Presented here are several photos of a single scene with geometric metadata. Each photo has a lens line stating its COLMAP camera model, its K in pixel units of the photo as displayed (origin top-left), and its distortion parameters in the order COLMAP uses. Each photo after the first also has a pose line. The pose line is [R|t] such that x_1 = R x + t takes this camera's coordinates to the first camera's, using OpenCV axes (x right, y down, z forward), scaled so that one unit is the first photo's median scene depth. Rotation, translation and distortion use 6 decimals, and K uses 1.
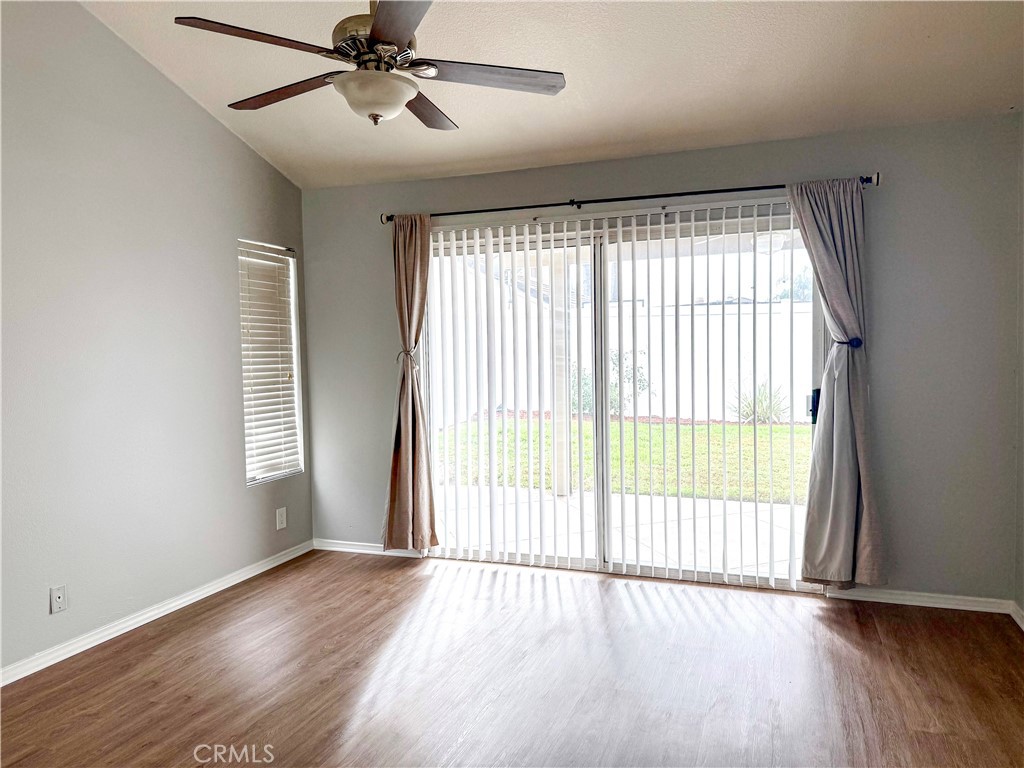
lens RADIAL K [[731.9, 0, 512.0], [0, 731.9, 384.0], [0, 0, 1]] dist [0.073101, -0.088277]
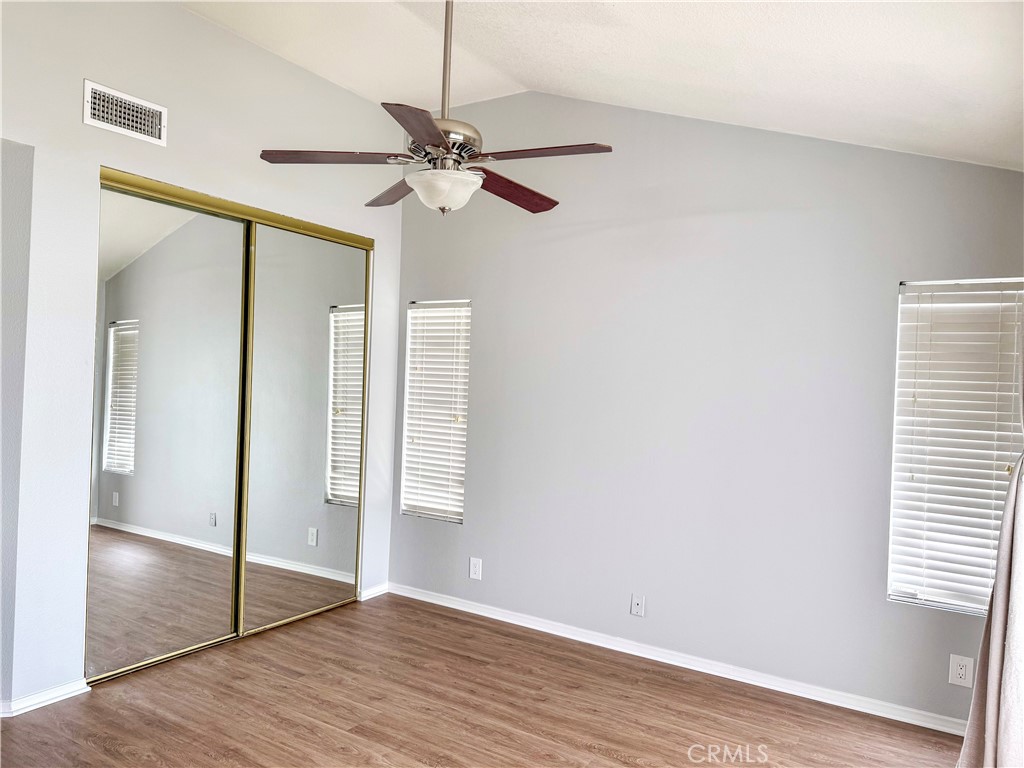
lens RADIAL K [[731.9, 0, 512.0], [0, 731.9, 384.0], [0, 0, 1]] dist [0.073101, -0.088277]
pose [[-0.215533, 0.013553, -0.976403, 0.529544], [-0.077235, 0.996535, 0.030882, -0.087599], [0.973437, 0.082068, -0.213739, 0.830681]]
